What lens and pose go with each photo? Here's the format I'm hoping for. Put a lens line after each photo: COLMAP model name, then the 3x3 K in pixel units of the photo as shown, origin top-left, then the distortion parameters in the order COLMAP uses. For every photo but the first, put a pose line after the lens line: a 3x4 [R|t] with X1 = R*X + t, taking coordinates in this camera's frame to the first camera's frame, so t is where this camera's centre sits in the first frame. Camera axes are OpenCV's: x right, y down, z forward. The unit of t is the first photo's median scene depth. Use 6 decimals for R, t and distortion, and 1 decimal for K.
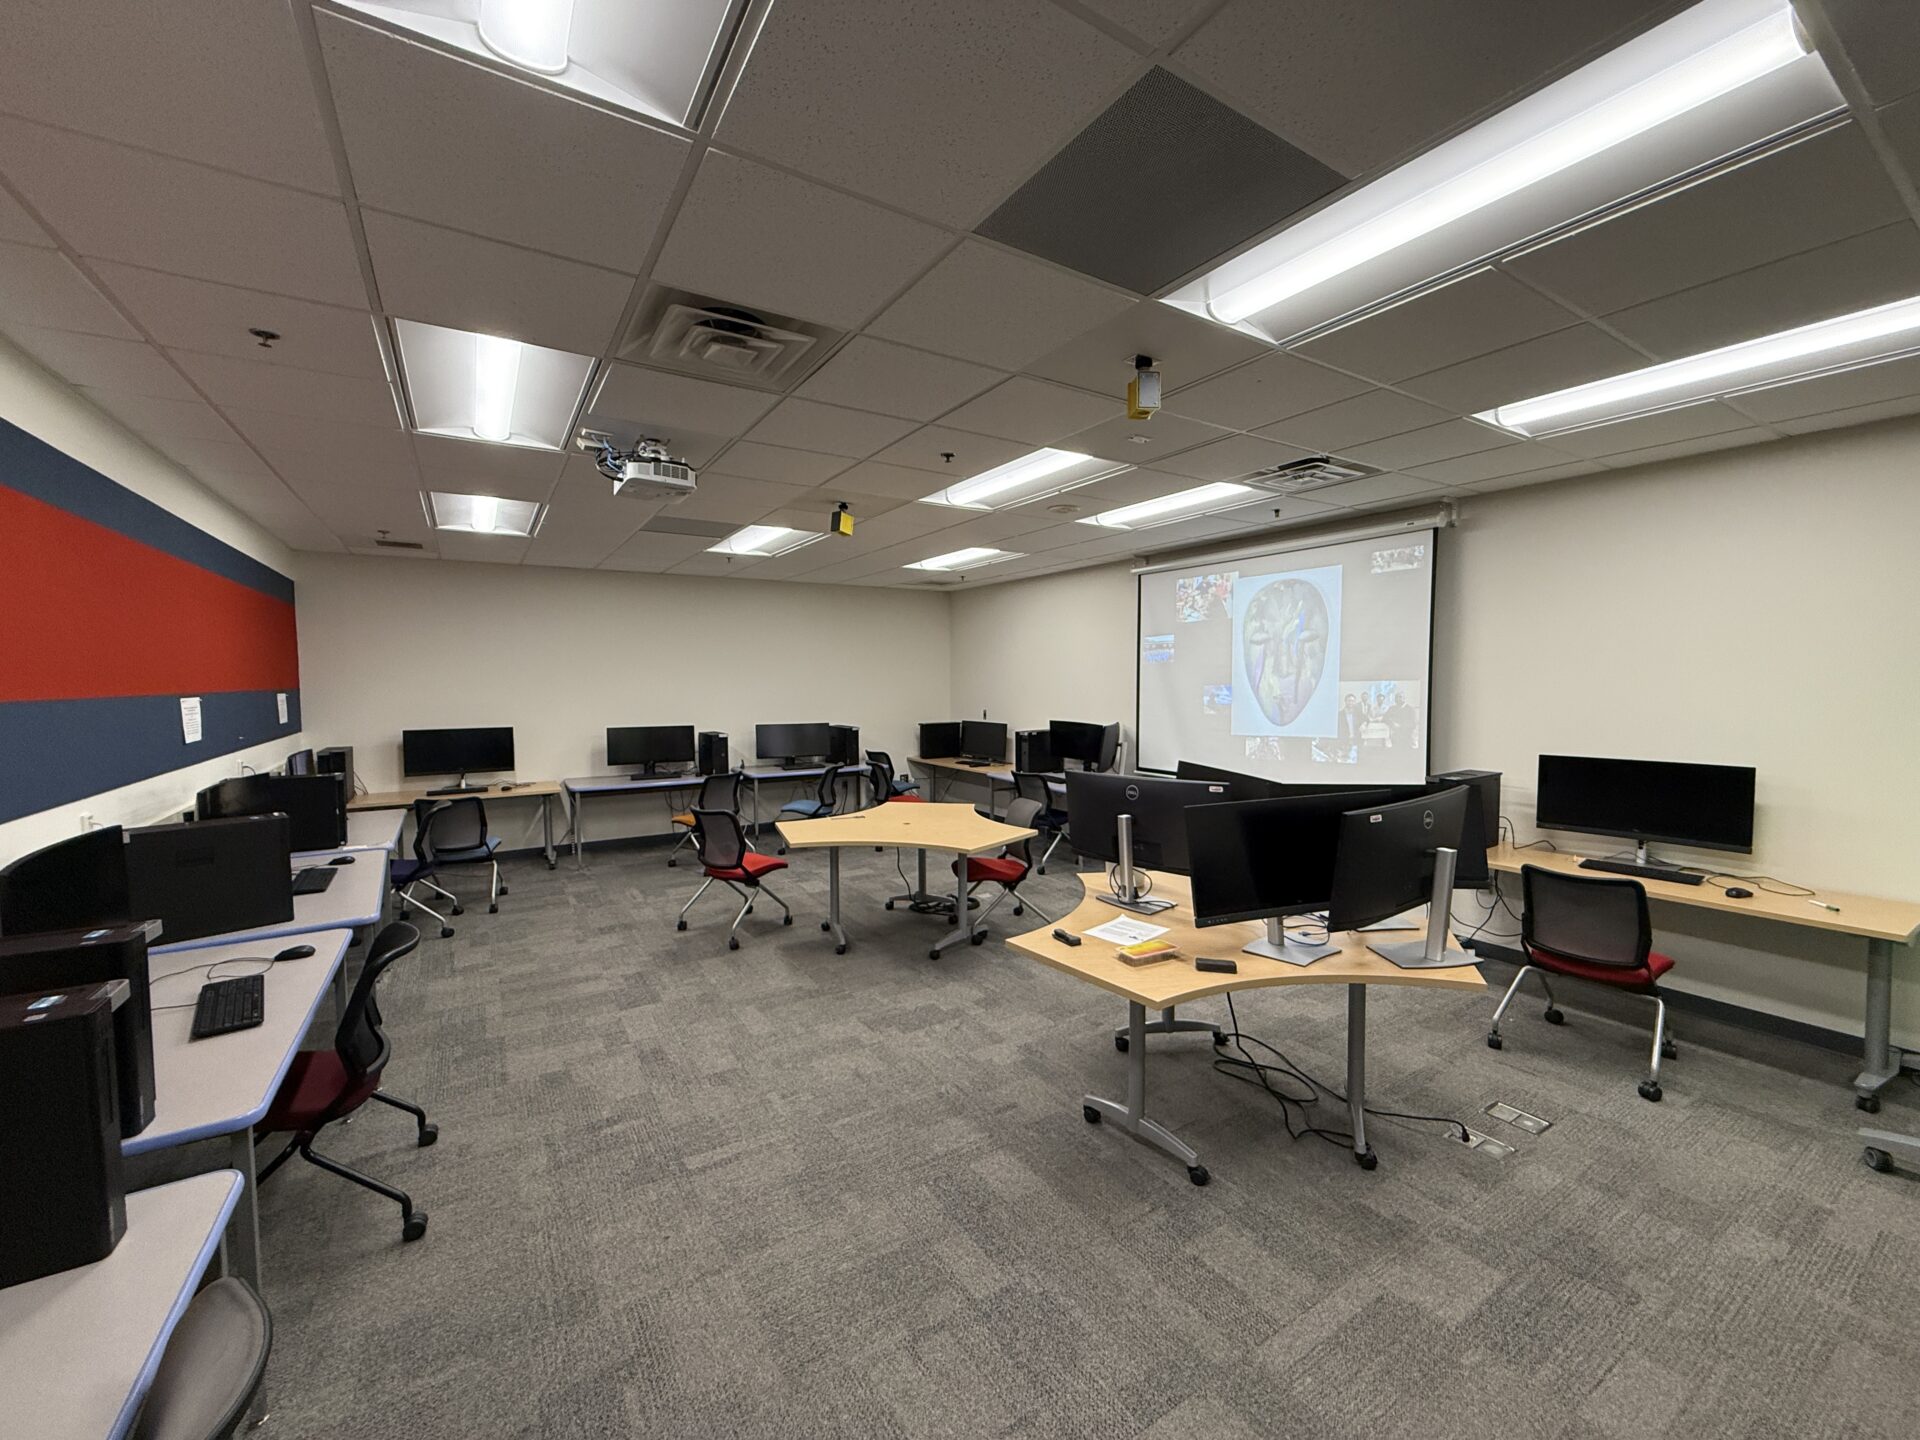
lens RADIAL K [[766.4, 0, 960.0], [0, 766.4, 720.0], [0, 0, 1]] dist [0.001346, 0.000019]
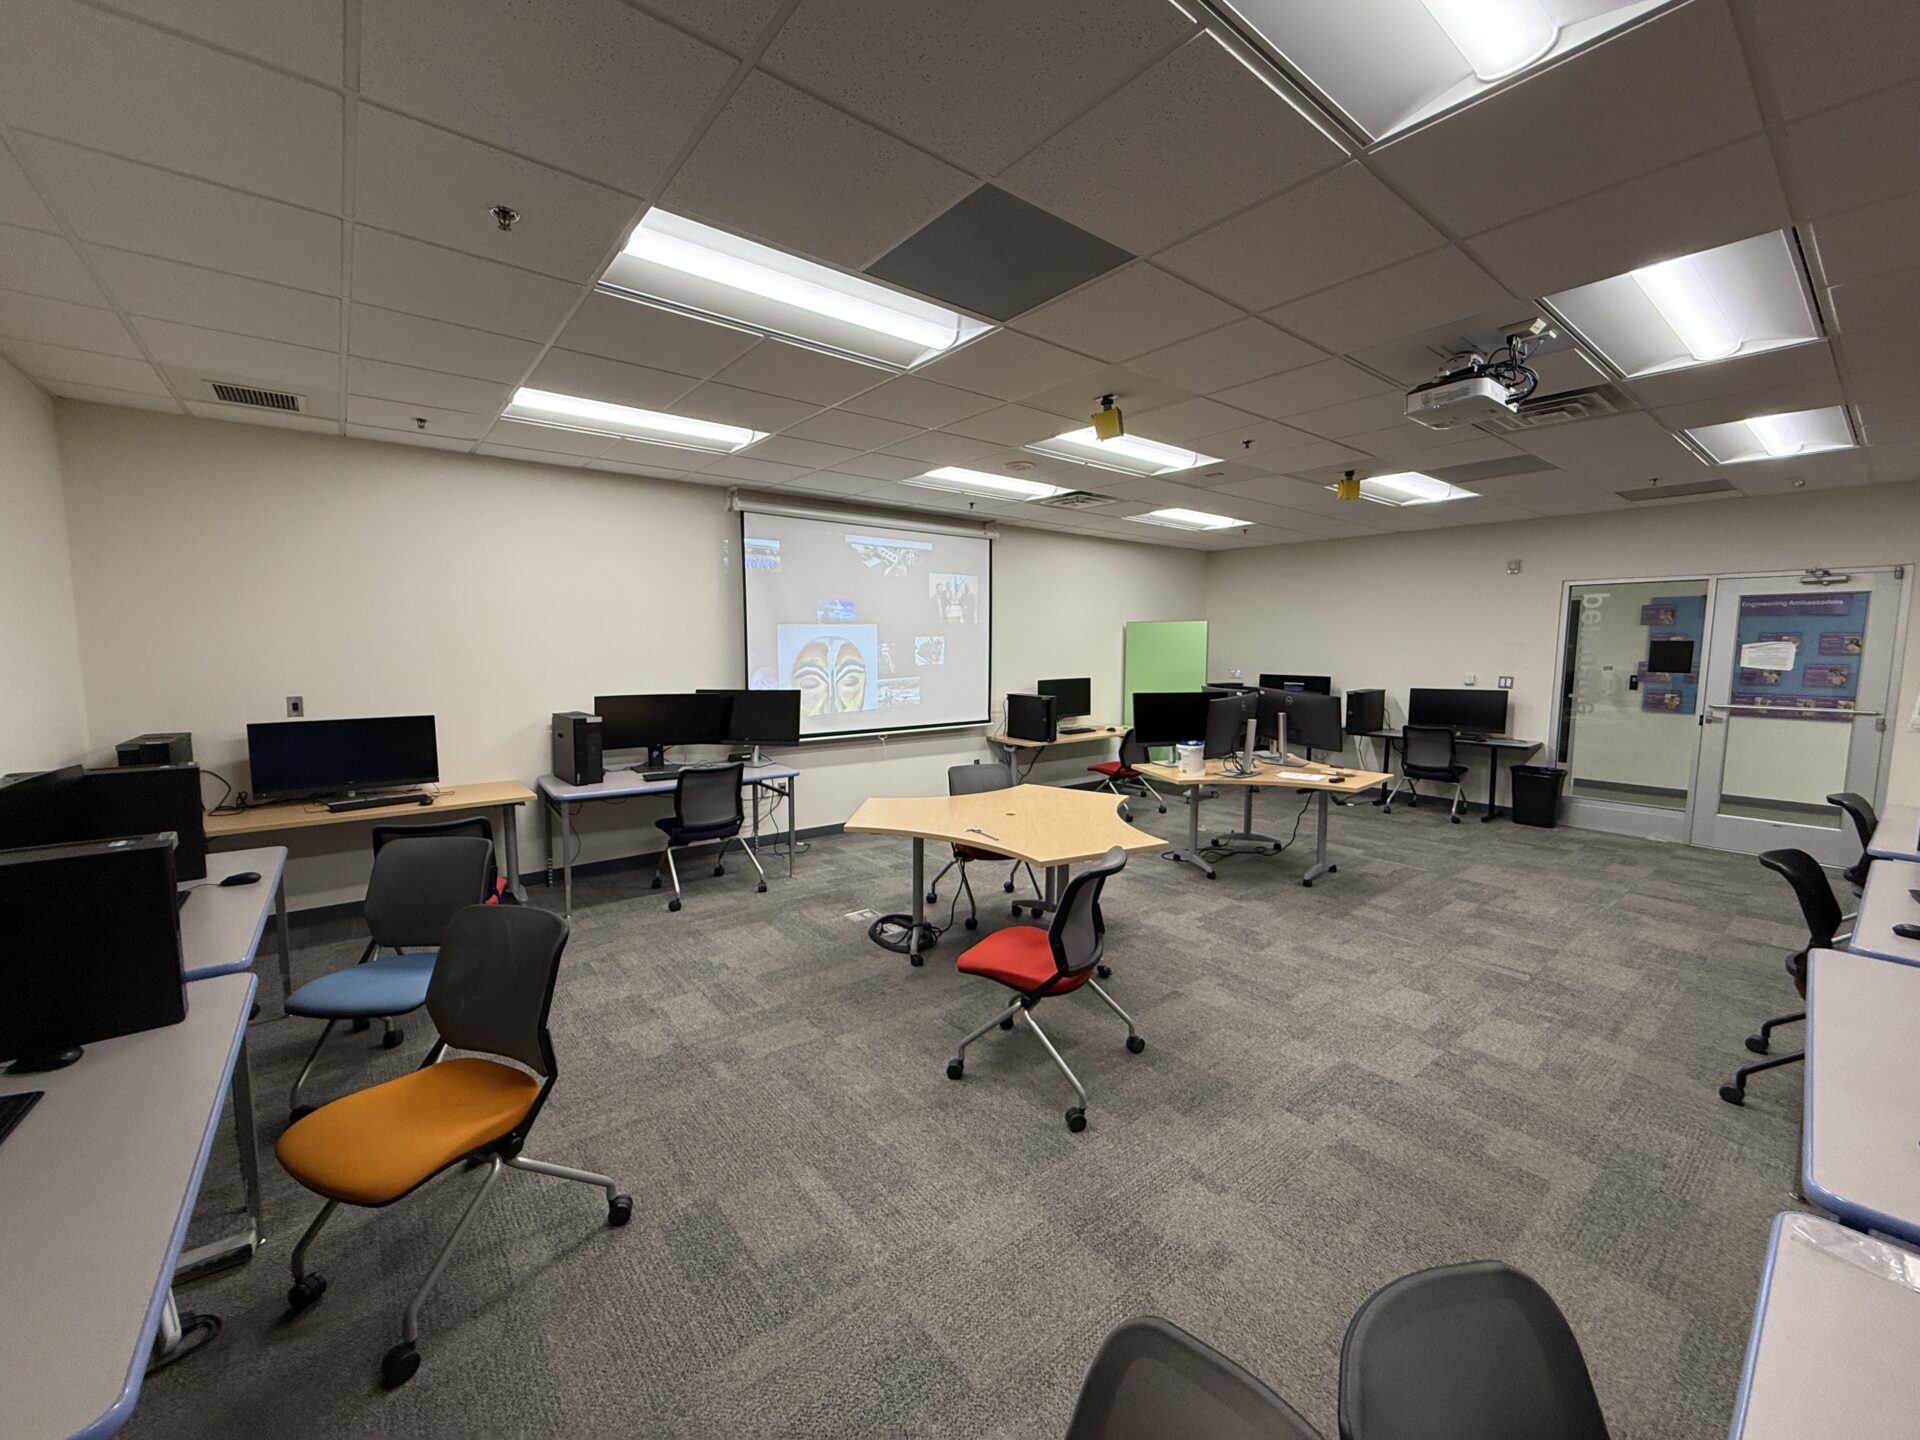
lens RADIAL K [[766.4, 0, 960.0], [0, 766.4, 720.0], [0, 0, 1]] dist [0.001346, 0.000019]
pose [[-0.110756, -0.089562, 0.989804, -1.145428], [0.054274, 0.993900, 0.096006, -0.051372], [-0.992365, 0.064354, -0.105220, 1.557061]]
